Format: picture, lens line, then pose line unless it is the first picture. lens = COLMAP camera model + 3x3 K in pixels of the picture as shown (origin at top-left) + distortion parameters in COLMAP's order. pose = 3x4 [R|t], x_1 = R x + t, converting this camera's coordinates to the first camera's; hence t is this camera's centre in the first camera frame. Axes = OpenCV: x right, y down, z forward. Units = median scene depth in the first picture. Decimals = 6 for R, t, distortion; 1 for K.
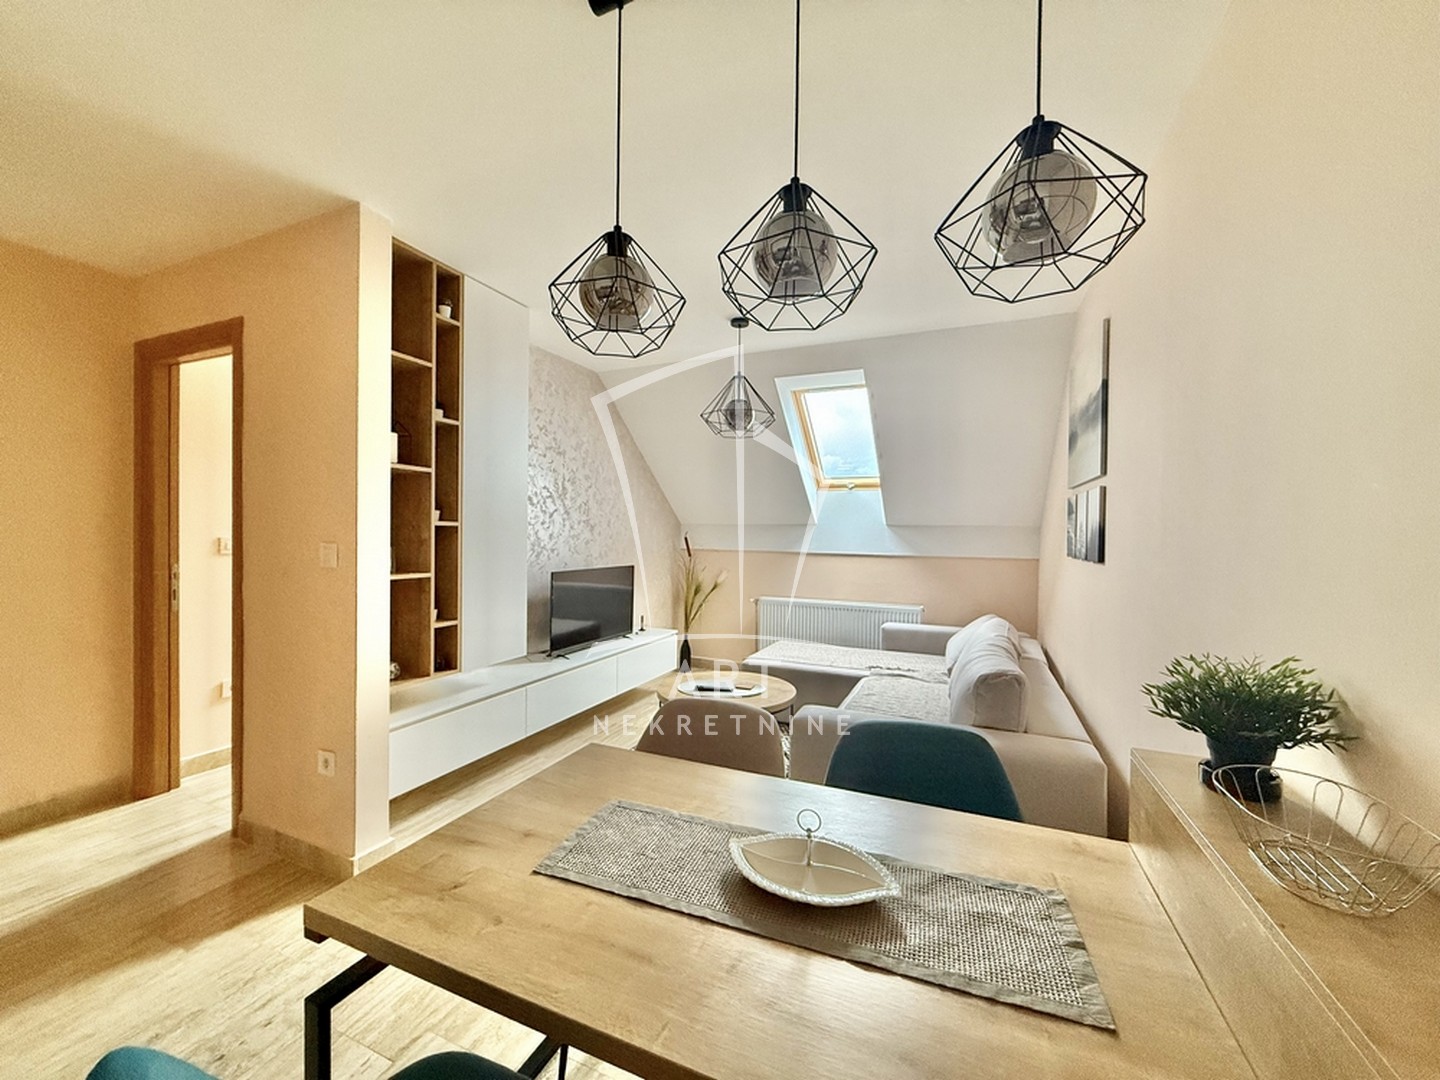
lens RADIAL K [[571.9, 0, 712.1], [0, 571.9, 541.3], [0, 0, 1]] dist [0.000196, 0.000359]
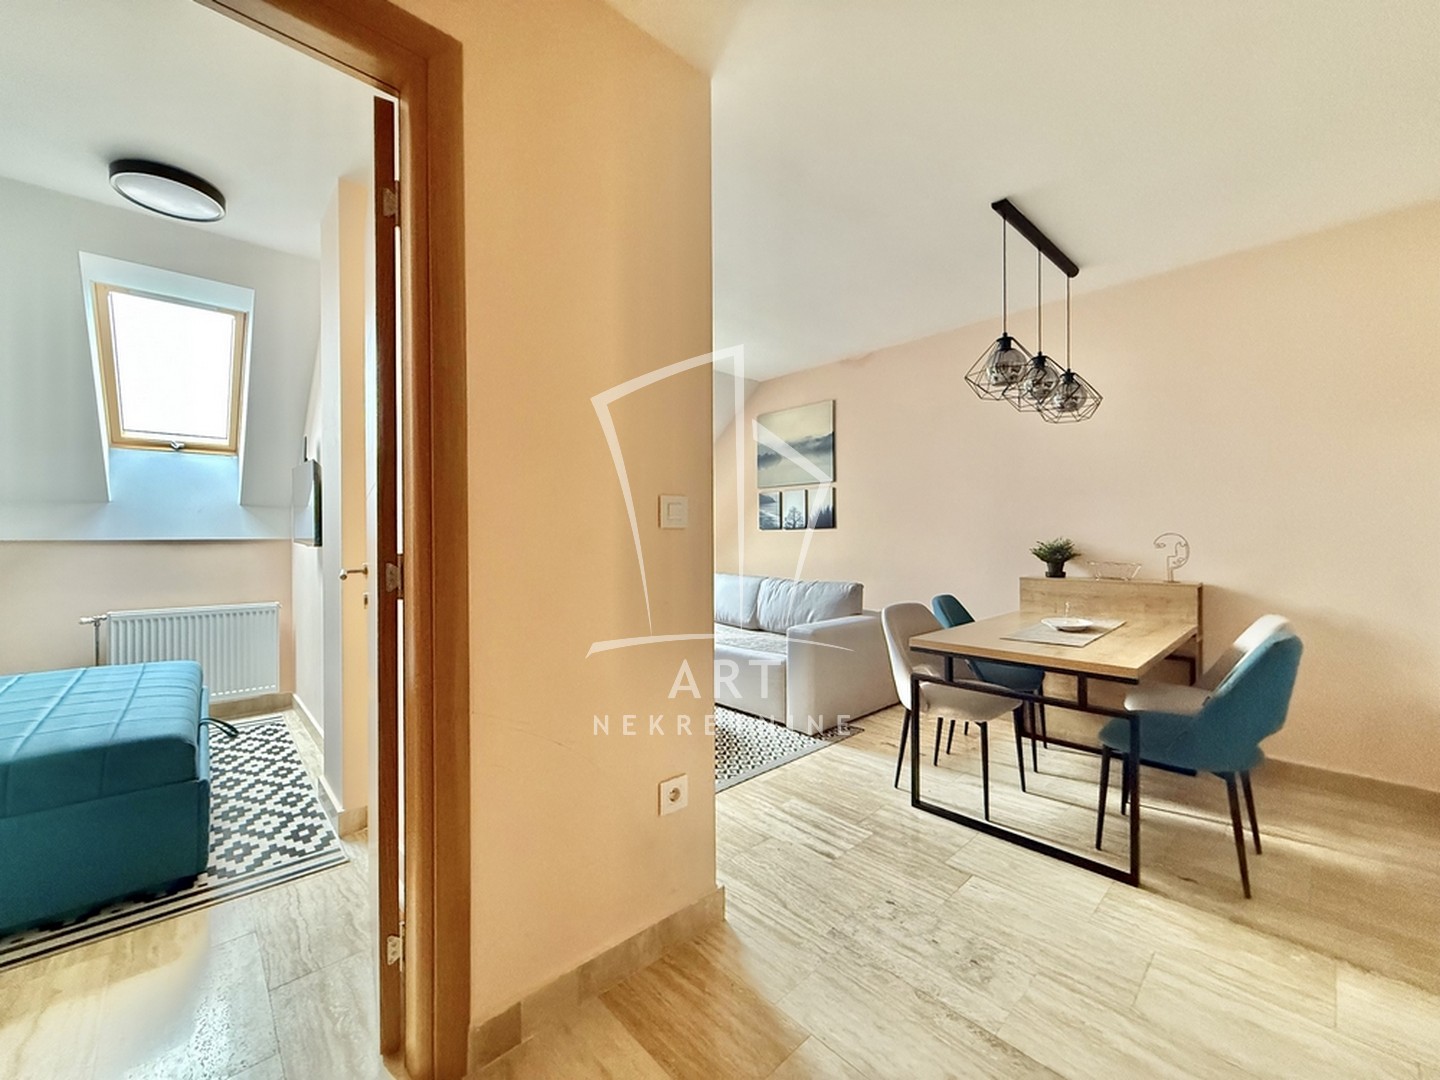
lens RADIAL K [[571.9, 0, 714.8], [0, 571.9, 539.3], [0, 0, 1]] dist [0.000196, 0.000359]
pose [[0.397654, -0.017592, 0.917367, -1.225731], [0.024618, 0.999661, 0.008499, 0.050670], [-0.917205, 0.019204, 0.397953, 0.606044]]
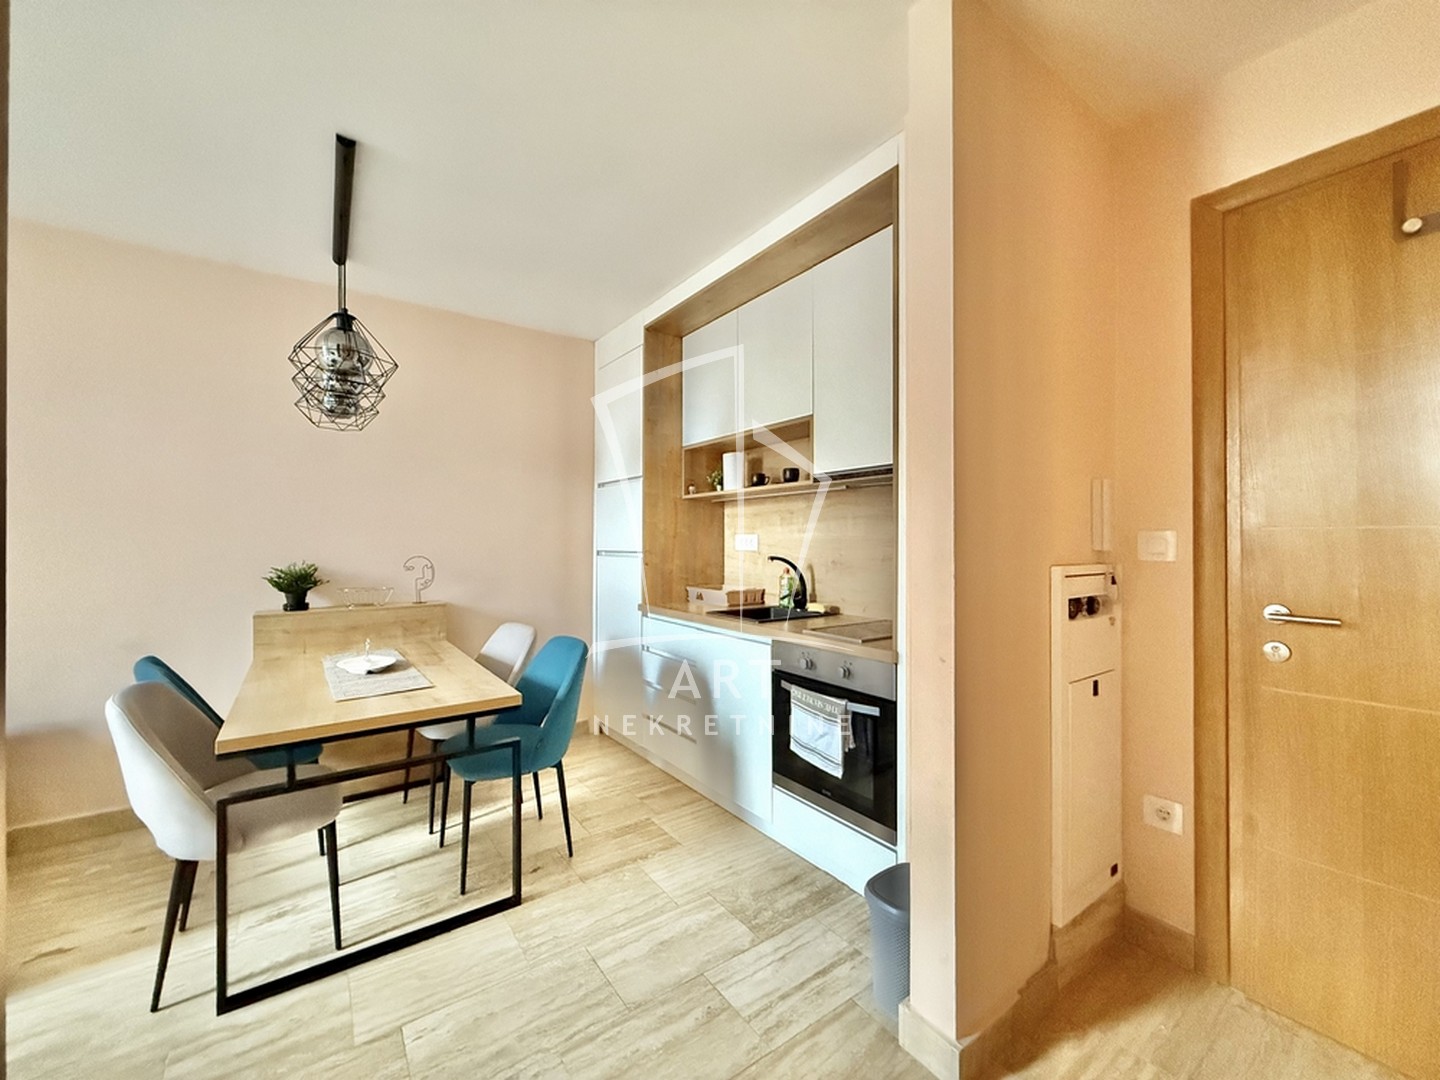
lens RADIAL K [[571.9, 0, 709.1], [0, 571.9, 539.6], [0, 0, 1]] dist [0.000196, 0.000359]
pose [[-0.854539, -0.008919, 0.519310, -0.931418], [-0.000862, 0.999876, 0.015754, 0.014829], [-0.519386, 0.013014, -0.854441, 0.949061]]
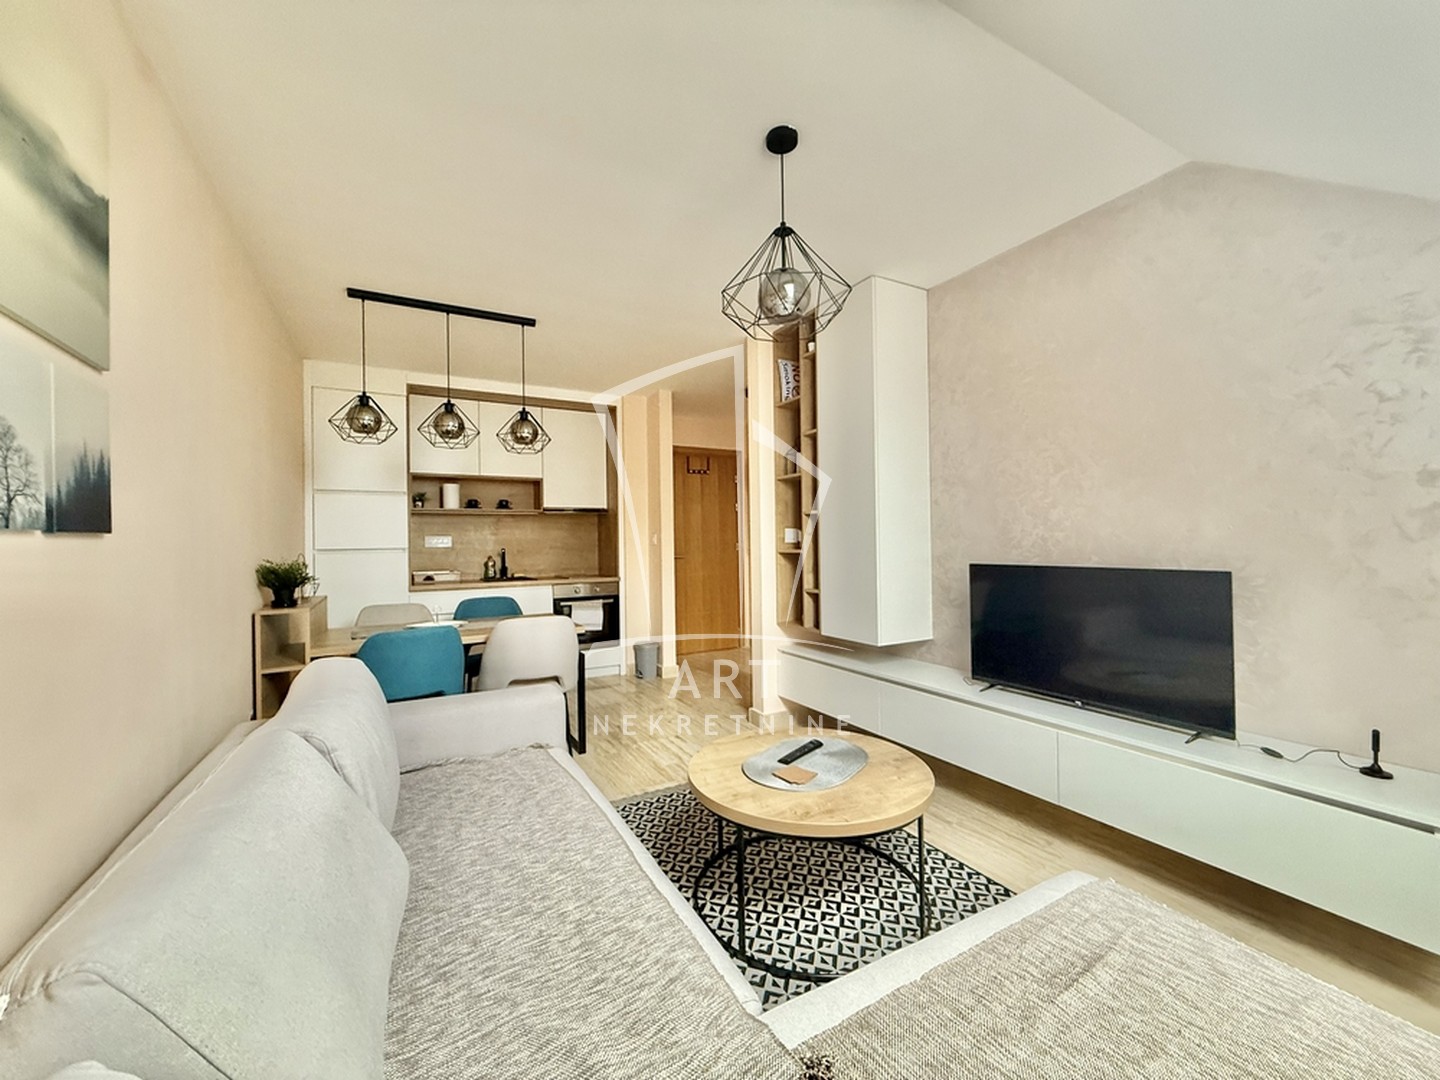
lens RADIAL K [[571.9, 0, 716.0], [0, 571.9, 538.1], [0, 0, 1]] dist [0.000196, 0.000359]
pose [[-0.605975, -0.008626, -0.795437, 0.758894], [-0.003389, 0.999960, -0.008263, 0.044159], [0.795477, -0.002311, -0.605980, 1.779824]]
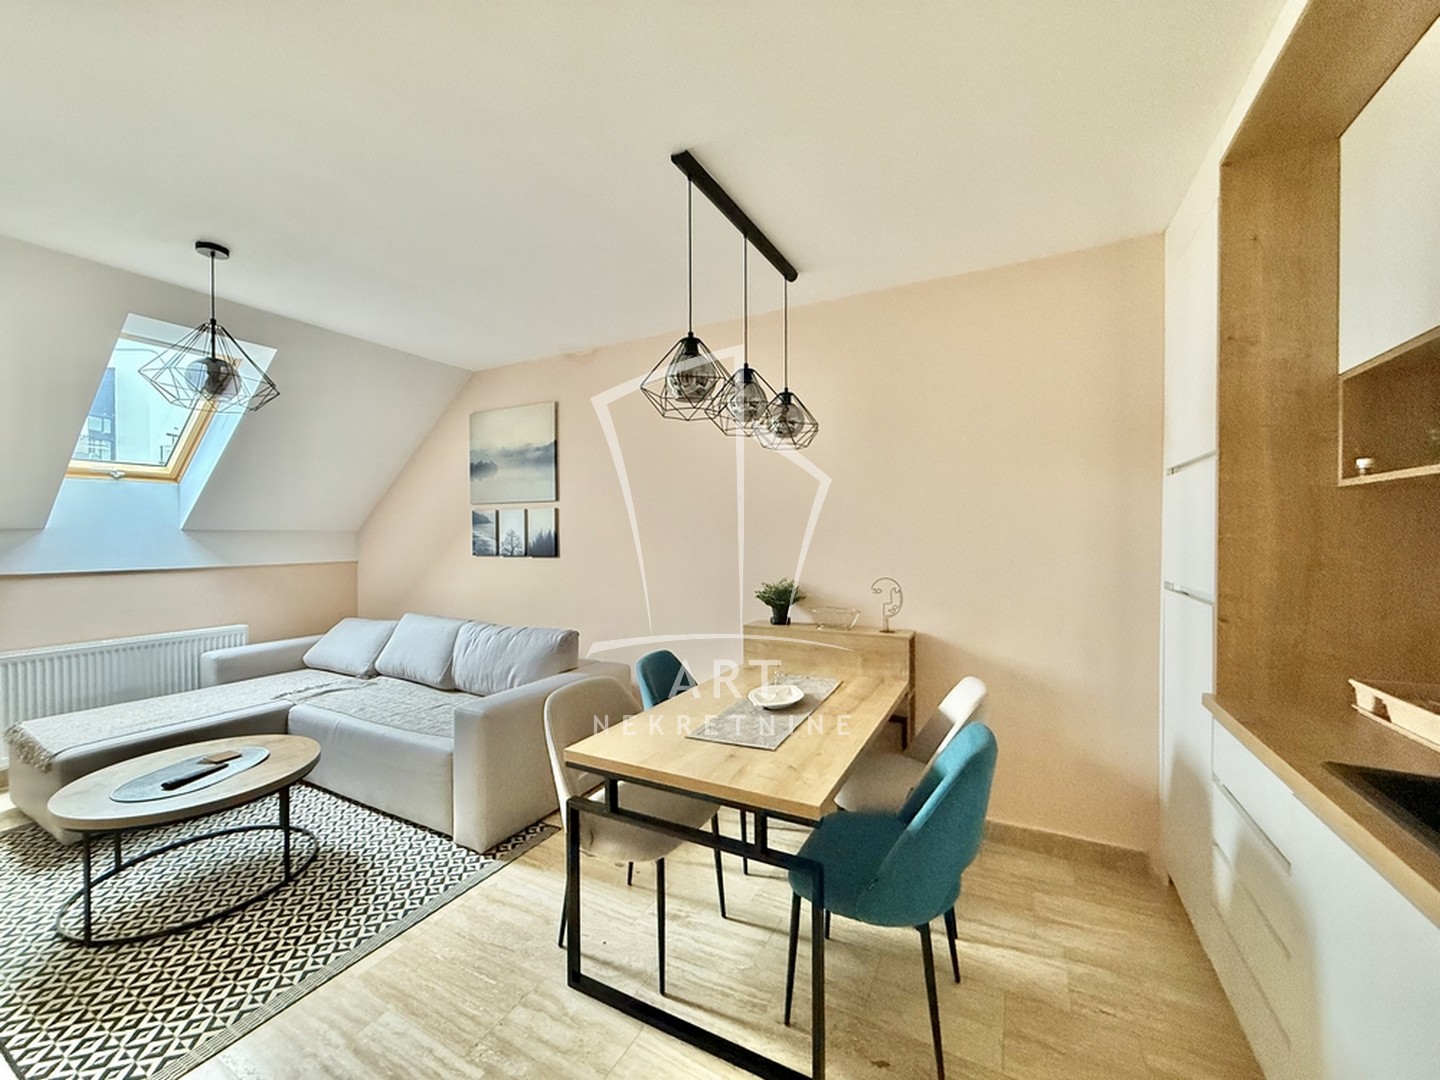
lens RADIAL K [[571.9, 0, 716.2], [0, 571.9, 539.2], [0, 0, 1]] dist [0.000196, 0.000359]
pose [[0.073650, -0.021030, 0.997062, -0.850129], [0.020950, 0.999590, 0.019536, -0.031483], [-0.997064, 0.019450, 0.074060, 0.445705]]
